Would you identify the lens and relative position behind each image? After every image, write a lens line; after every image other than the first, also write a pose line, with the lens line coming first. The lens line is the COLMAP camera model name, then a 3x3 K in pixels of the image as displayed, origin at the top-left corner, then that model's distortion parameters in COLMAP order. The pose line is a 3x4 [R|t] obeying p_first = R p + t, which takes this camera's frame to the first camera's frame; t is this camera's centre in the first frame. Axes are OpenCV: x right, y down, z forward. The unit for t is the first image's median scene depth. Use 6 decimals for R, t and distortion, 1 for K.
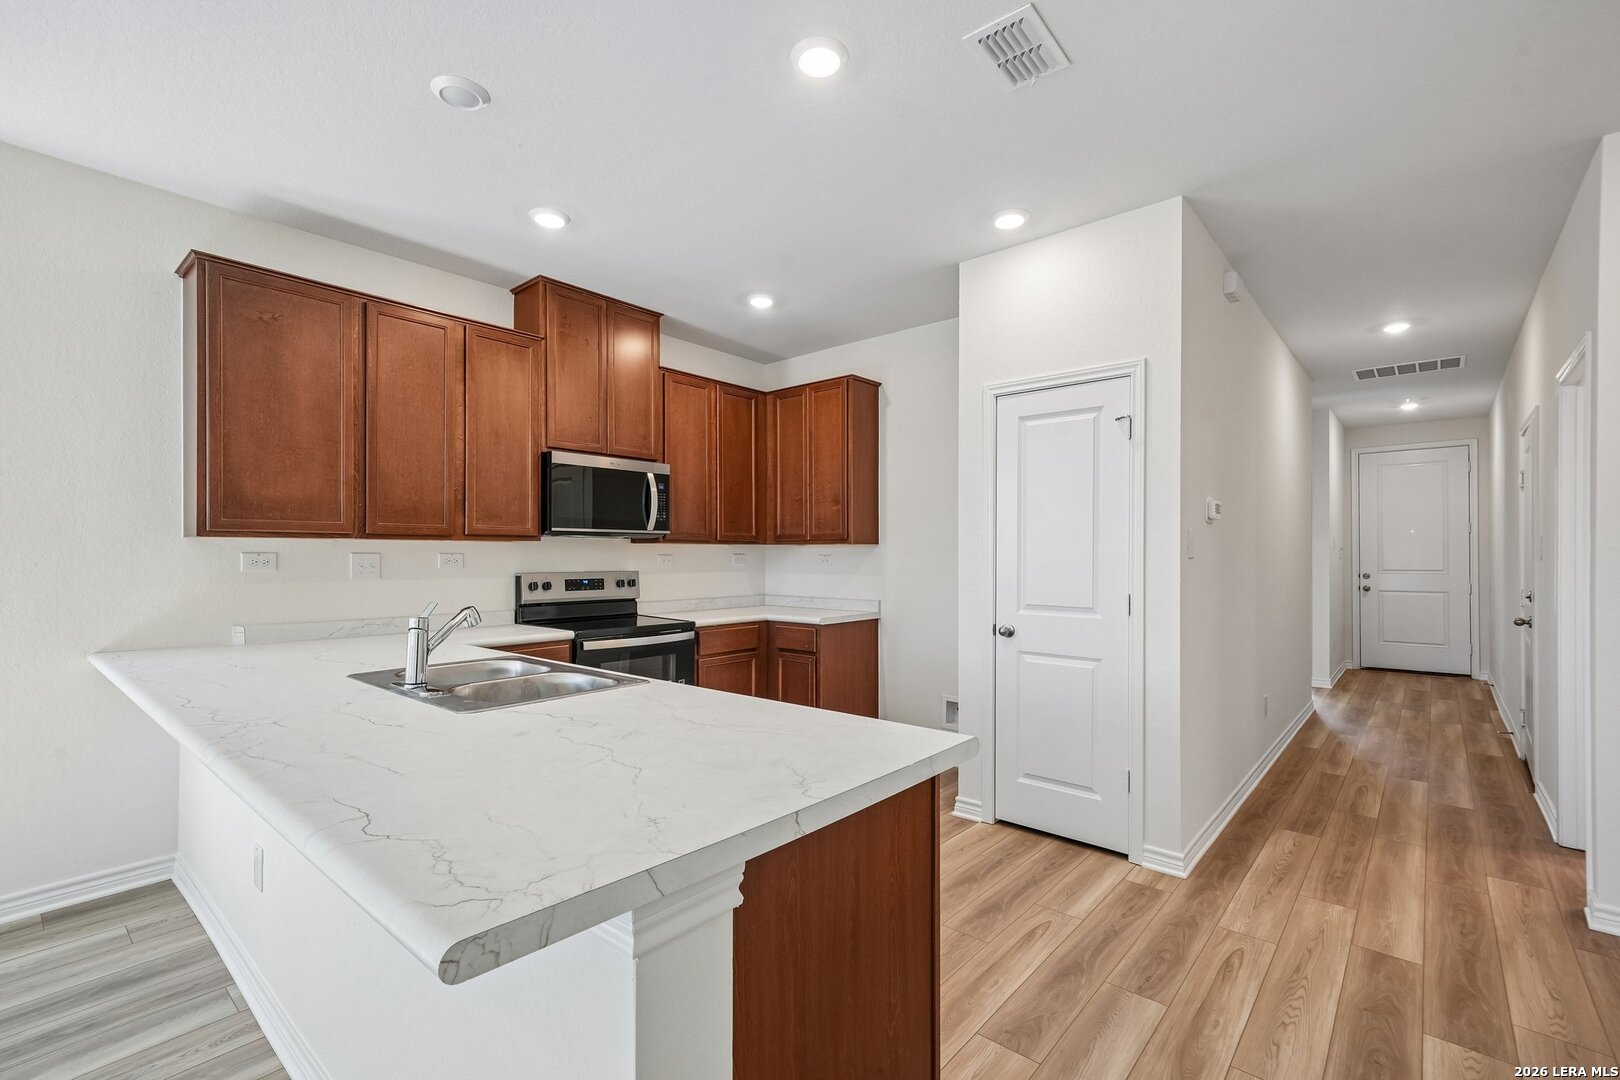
lens RADIAL K [[712.4, 0, 853.4], [0, 712.4, 552.8], [0, 0, 1]] dist [0.006367, 0.001544]
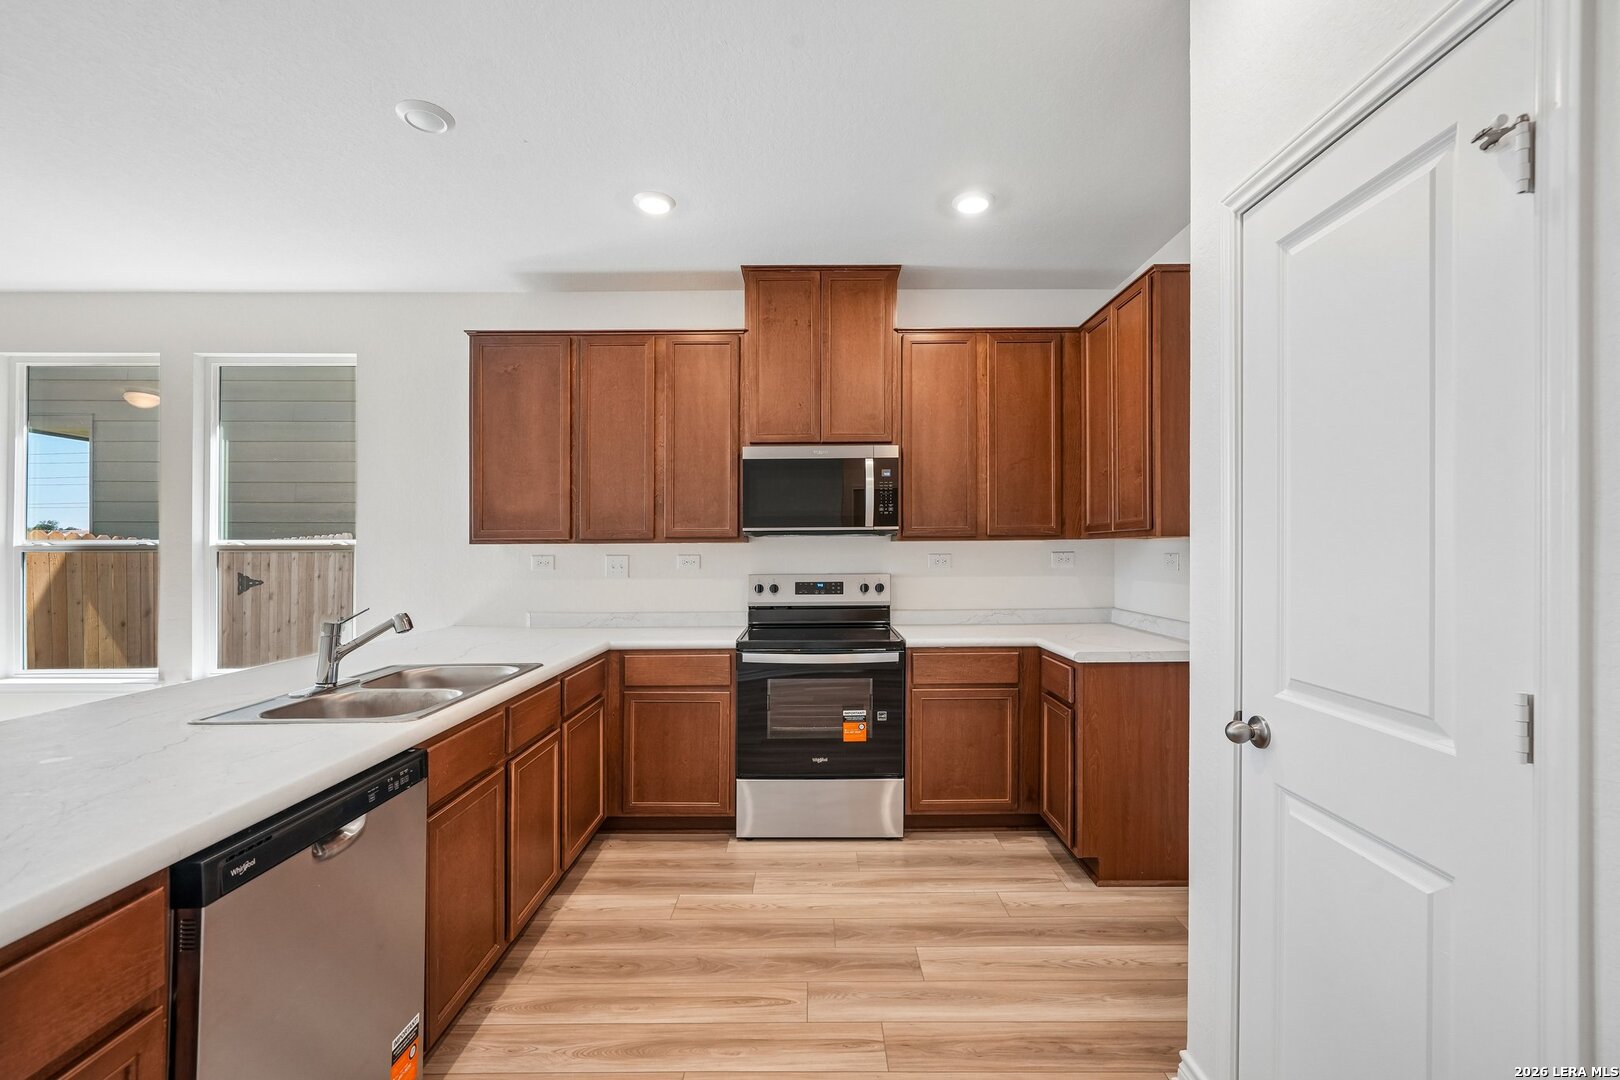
lens RADIAL K [[712.4, 0, 858.4], [0, 712.4, 542.0], [0, 0, 1]] dist [0.006367, 0.001544]
pose [[0.631279, -0.014717, -0.775417, 0.360053], [0.008933, 0.999892, -0.011705, -0.003387], [0.775505, 0.000462, 0.631342, 0.461173]]
